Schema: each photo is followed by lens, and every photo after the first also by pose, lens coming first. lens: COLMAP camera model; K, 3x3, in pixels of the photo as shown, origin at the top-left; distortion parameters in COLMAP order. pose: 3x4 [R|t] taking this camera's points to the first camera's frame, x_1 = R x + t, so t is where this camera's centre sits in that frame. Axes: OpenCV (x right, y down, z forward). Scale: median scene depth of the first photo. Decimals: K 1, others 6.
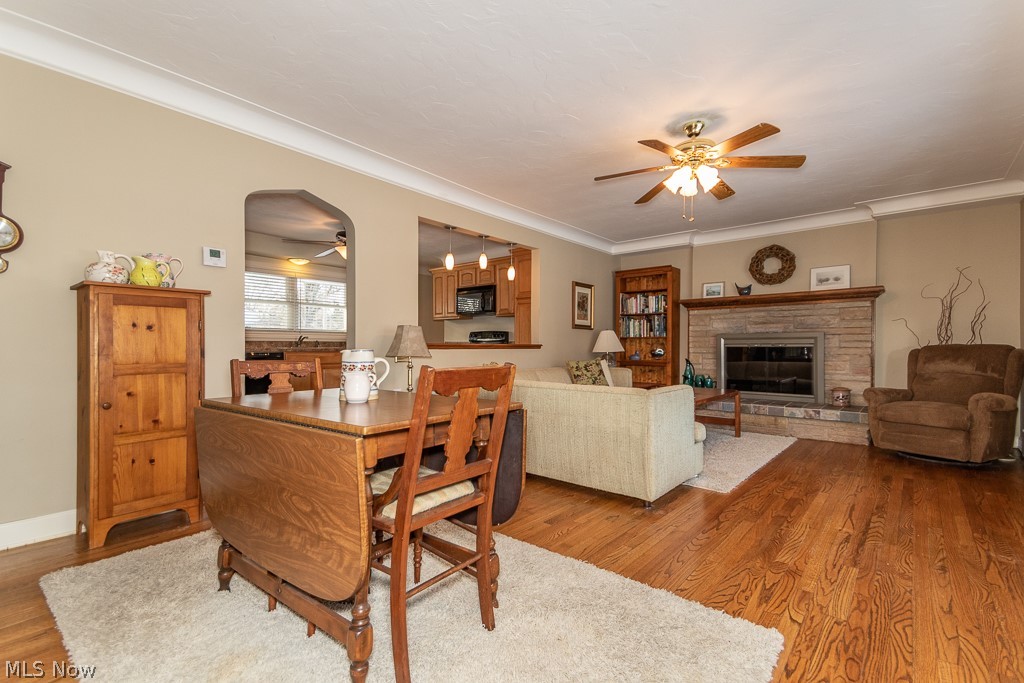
lens RADIAL K [[470.8, 0, 513.3], [0, 470.8, 354.5], [0, 0, 1]] dist [0.001275, 0.000184]
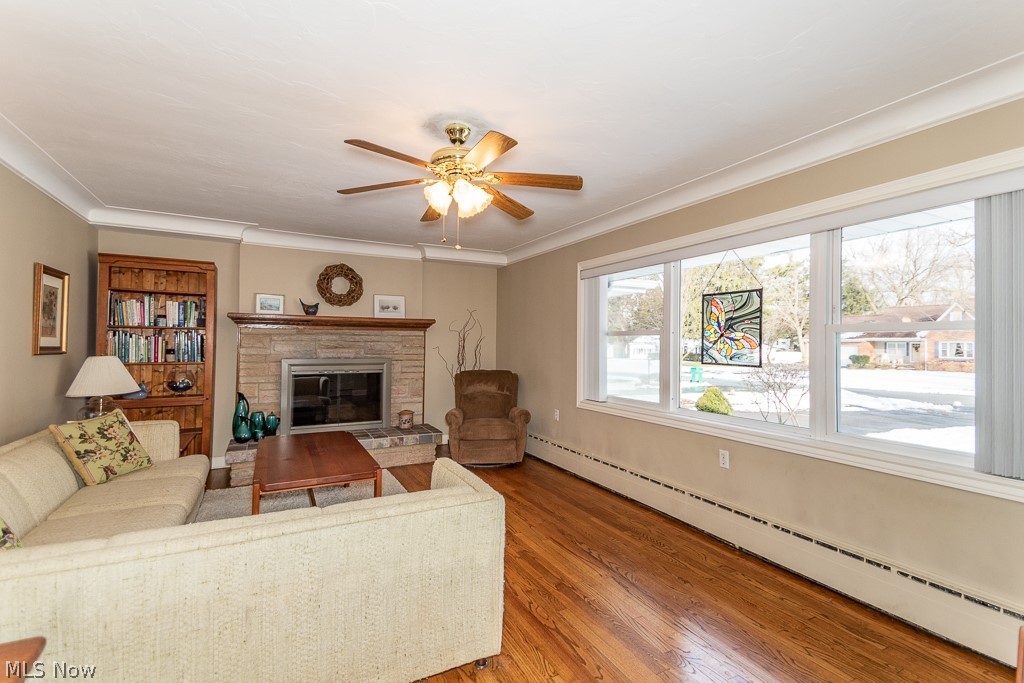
lens RADIAL K [[453.4, 0, 512.0], [0, 453.4, 341.5], [0, 0, 1]] dist [0.052104, -0.000207]
pose [[0.379435, 0.012909, 0.925128, -0.160777], [0.001628, 0.999892, -0.014620, -0.064938], [-0.925217, 0.007053, 0.379373, 0.344727]]
